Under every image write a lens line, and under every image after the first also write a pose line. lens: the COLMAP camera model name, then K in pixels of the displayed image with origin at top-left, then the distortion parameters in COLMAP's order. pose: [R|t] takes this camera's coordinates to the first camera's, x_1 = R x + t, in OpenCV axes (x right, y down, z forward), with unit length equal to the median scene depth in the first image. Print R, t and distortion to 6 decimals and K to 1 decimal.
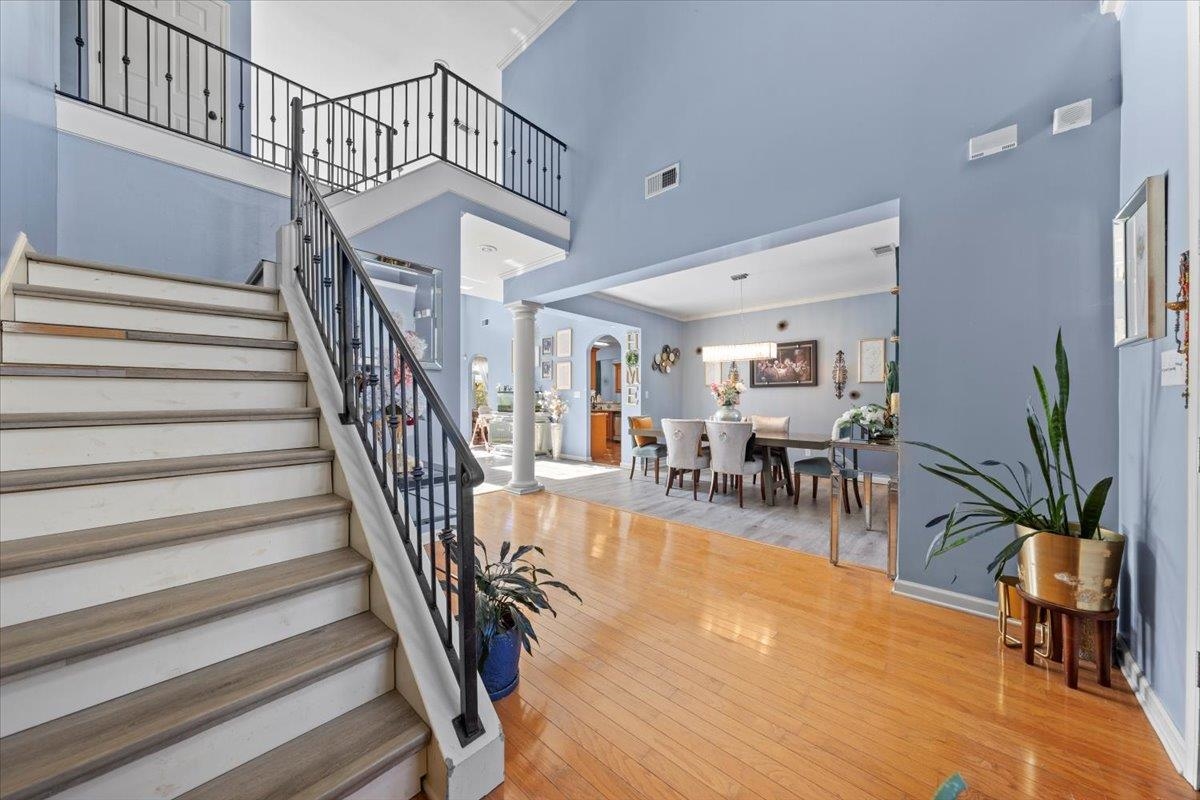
lens RADIAL K [[406.2, 0, 597.6], [0, 406.2, 401.7], [0, 0, 1]] dist [-0.000028, -0.000992]
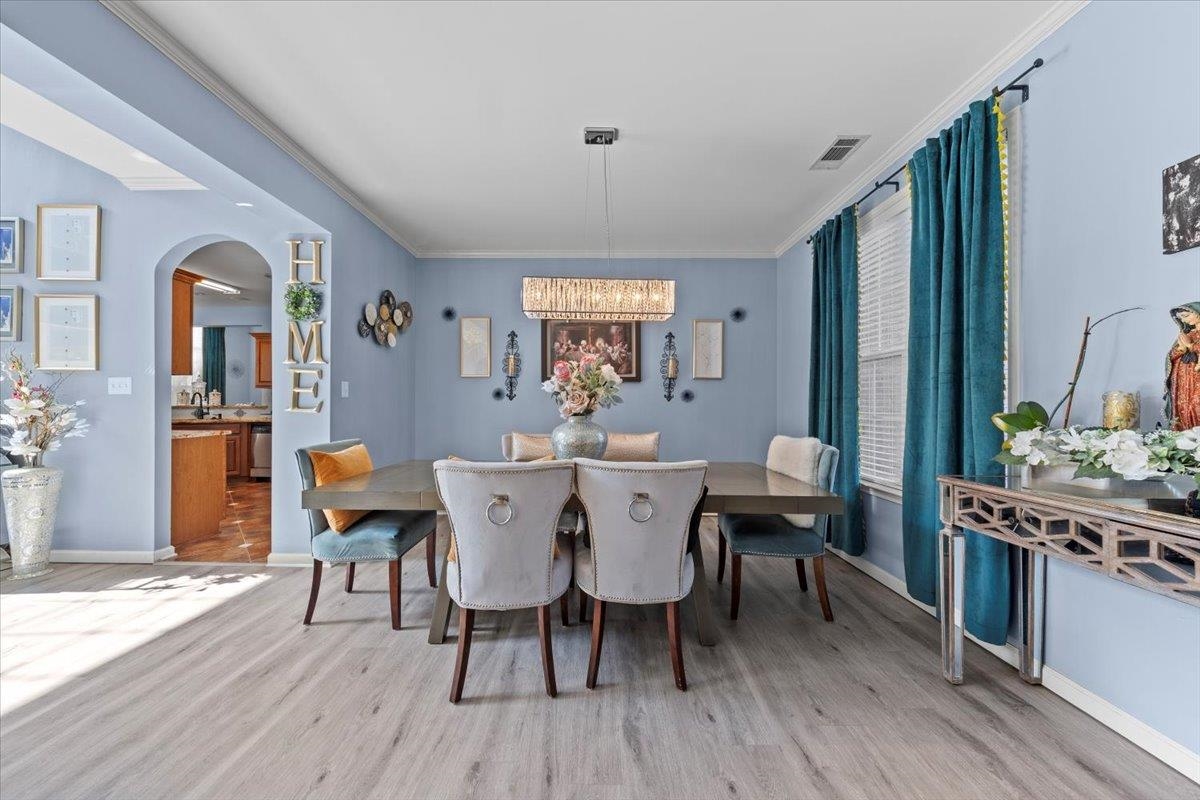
lens RADIAL K [[406.2, 0, 596.9], [0, 406.2, 402.0], [0, 0, 1]] dist [-0.000028, -0.000992]
pose [[0.739825, 0.003870, 0.672788, 0.026573], [-0.000707, 0.999987, -0.004974, -0.001401], [-0.672798, 0.003204, 0.739819, 0.490855]]
